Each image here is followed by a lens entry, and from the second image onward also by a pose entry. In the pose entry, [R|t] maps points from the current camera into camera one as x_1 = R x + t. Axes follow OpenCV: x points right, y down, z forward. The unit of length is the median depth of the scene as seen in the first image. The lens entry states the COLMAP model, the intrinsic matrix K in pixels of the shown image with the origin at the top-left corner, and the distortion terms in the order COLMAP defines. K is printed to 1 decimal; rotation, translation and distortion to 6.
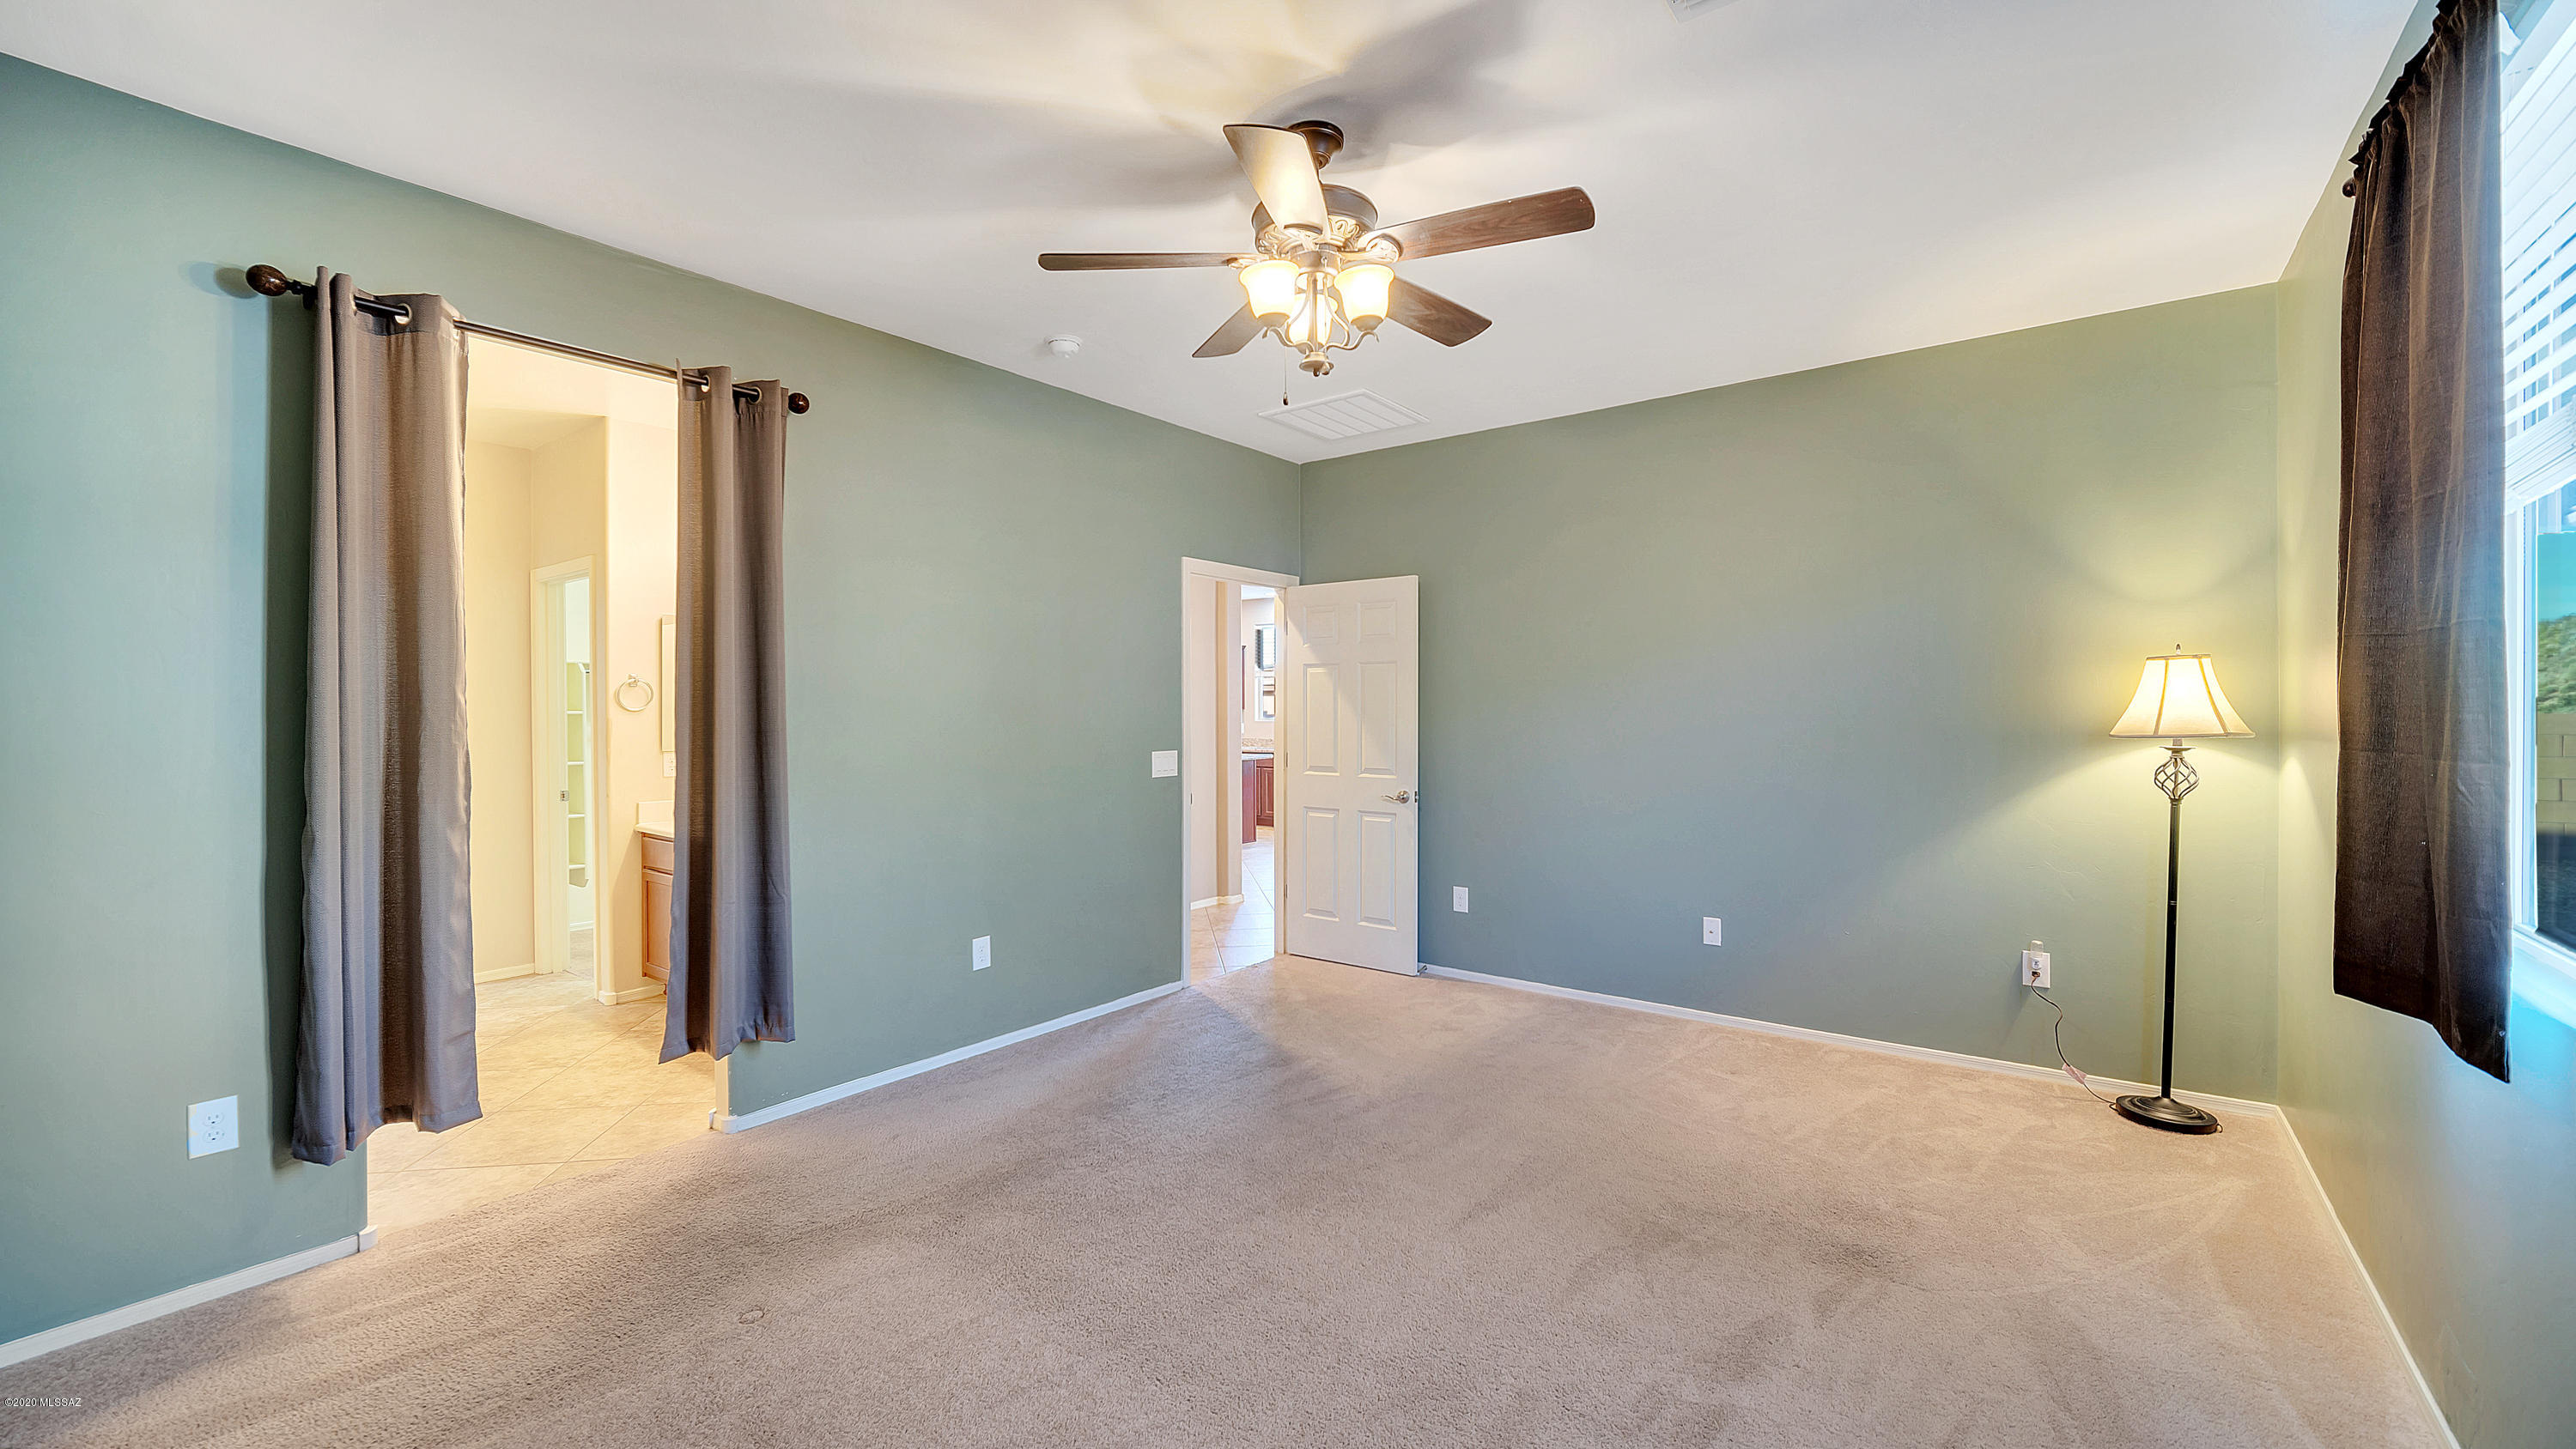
lens RADIAL K [[1032.0, 0, 1266.1], [0, 1032.0, 708.2], [0, 0, 1]] dist [0.002013, -0.000782]
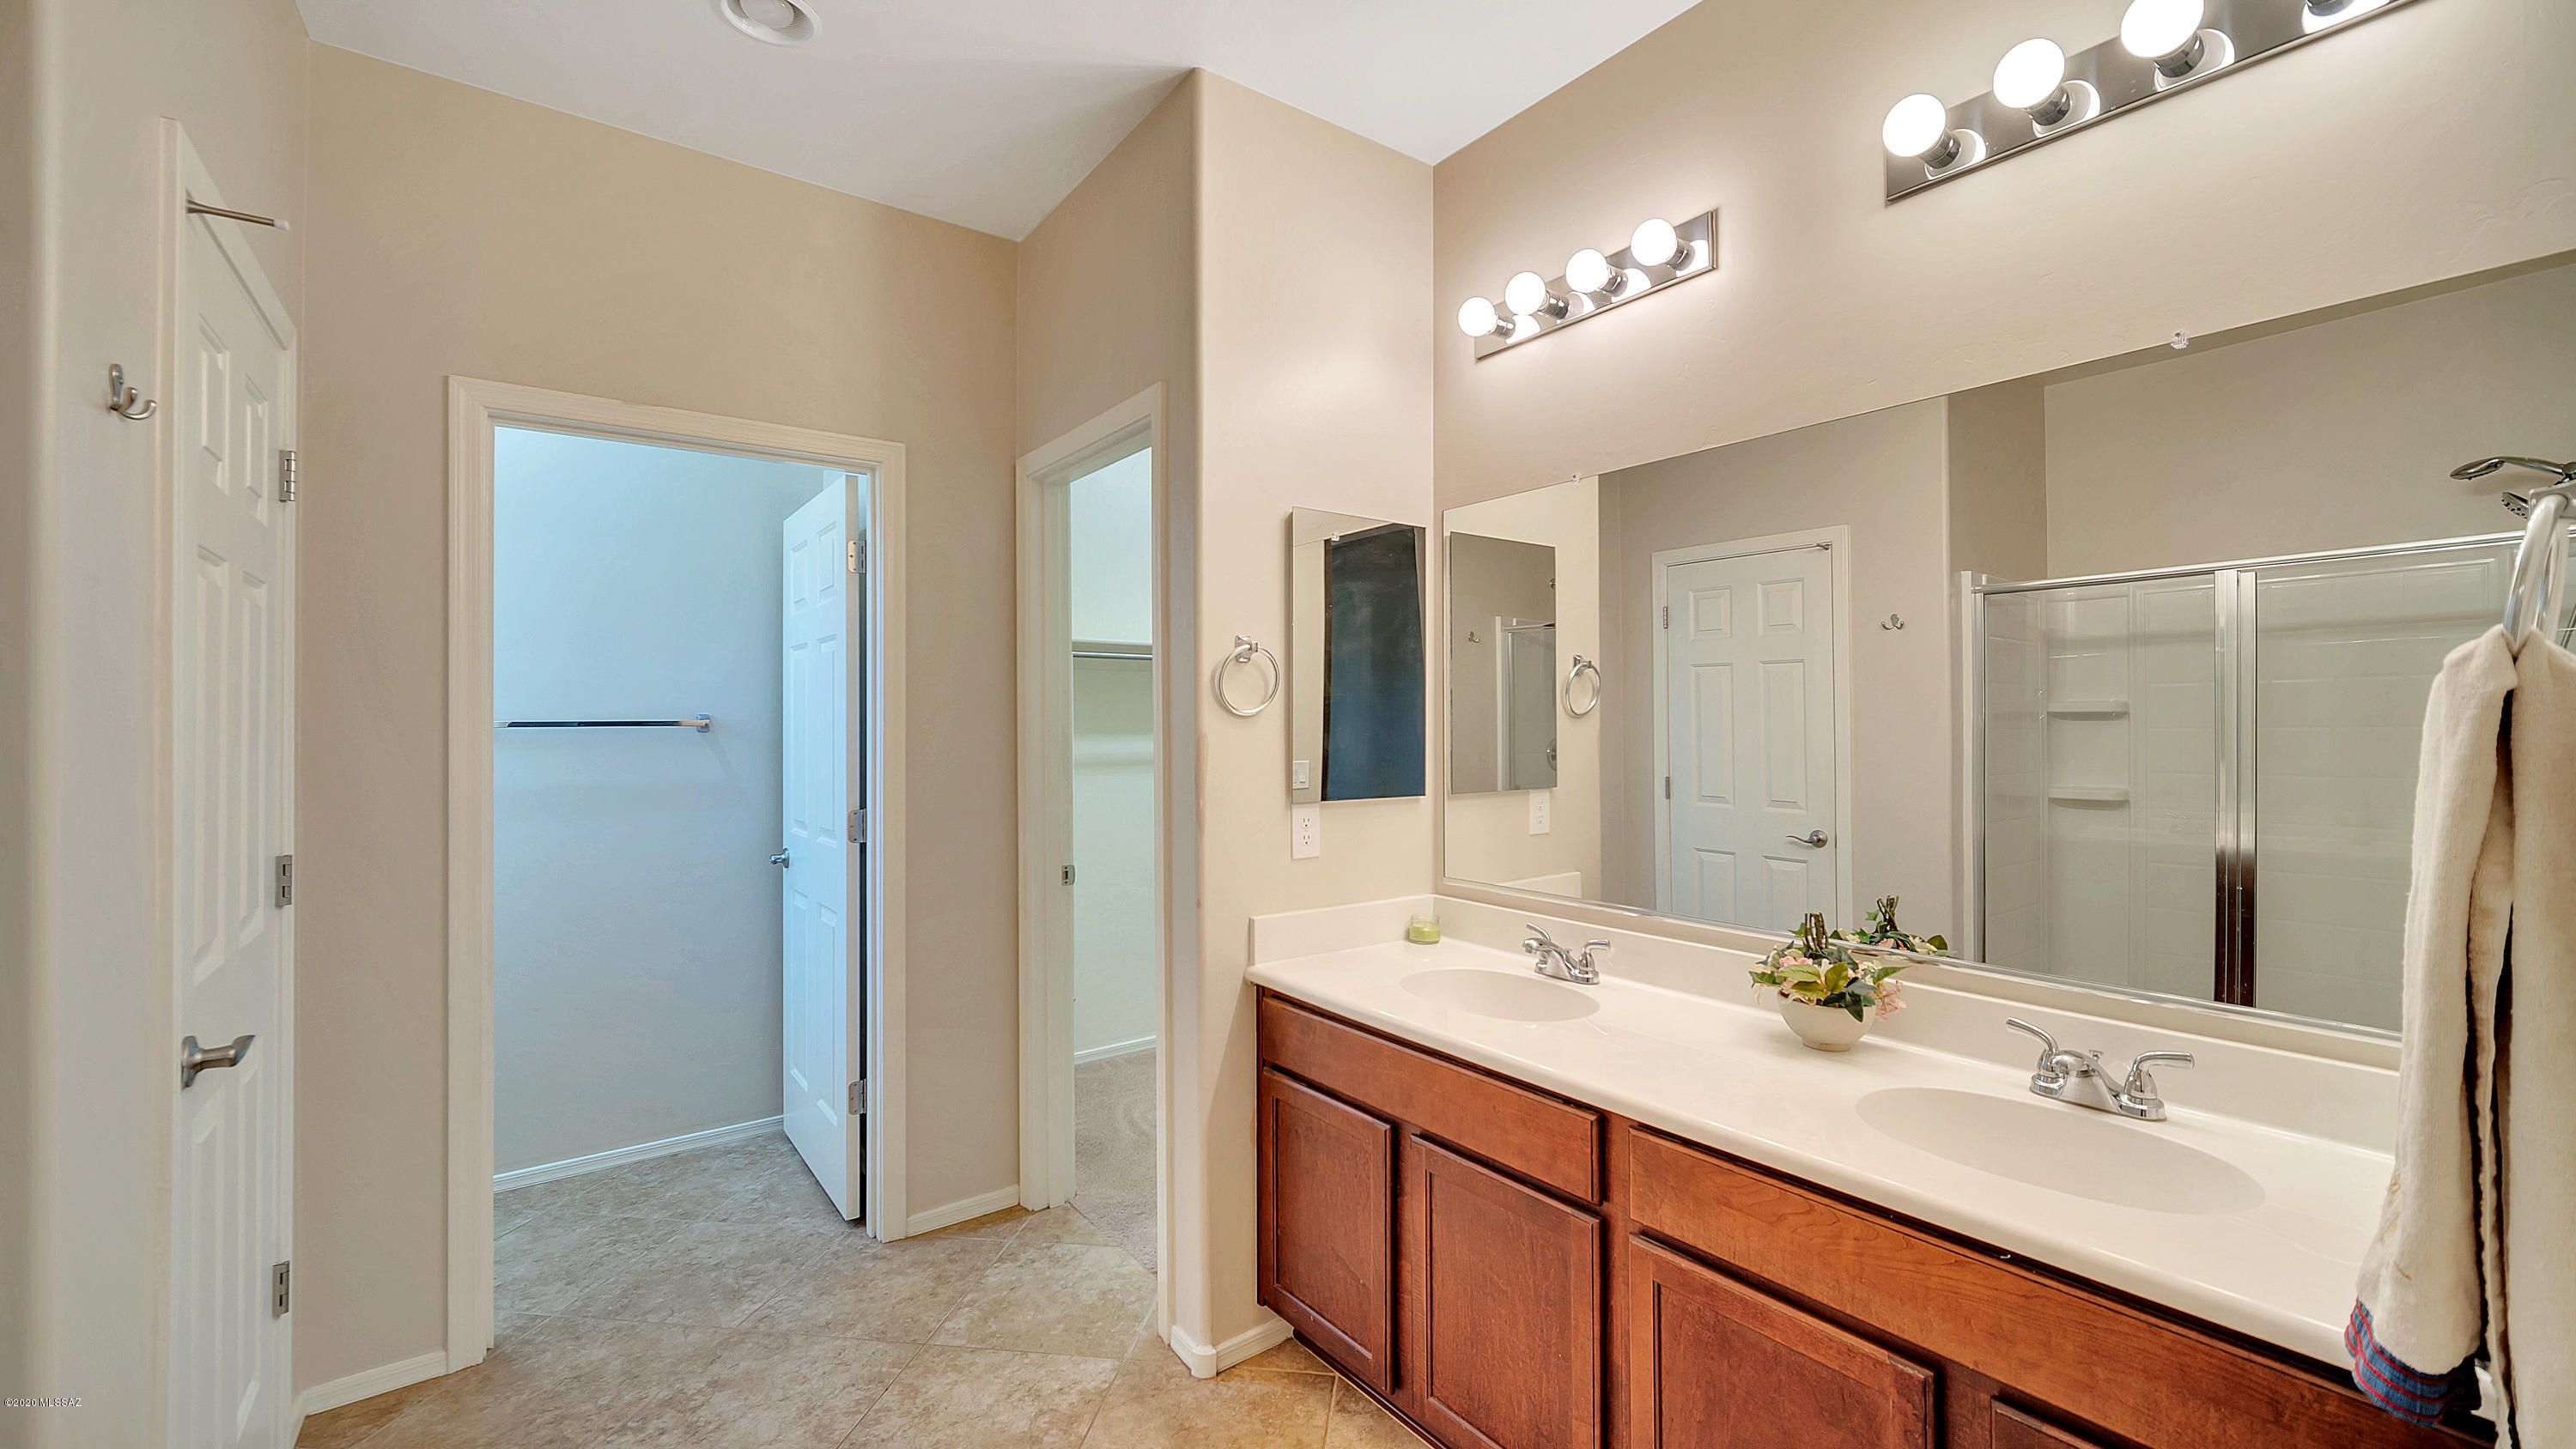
lens RADIAL K [[1032.0, 0, 1289.7], [0, 1032.0, 719.3], [0, 0, 1]] dist [0.002013, -0.000782]
pose [[0.967437, -0.011004, -0.252871, -0.476888], [0.006524, 0.999807, -0.018549, 0.012187], [0.253027, 0.016296, 0.967322, 0.564182]]
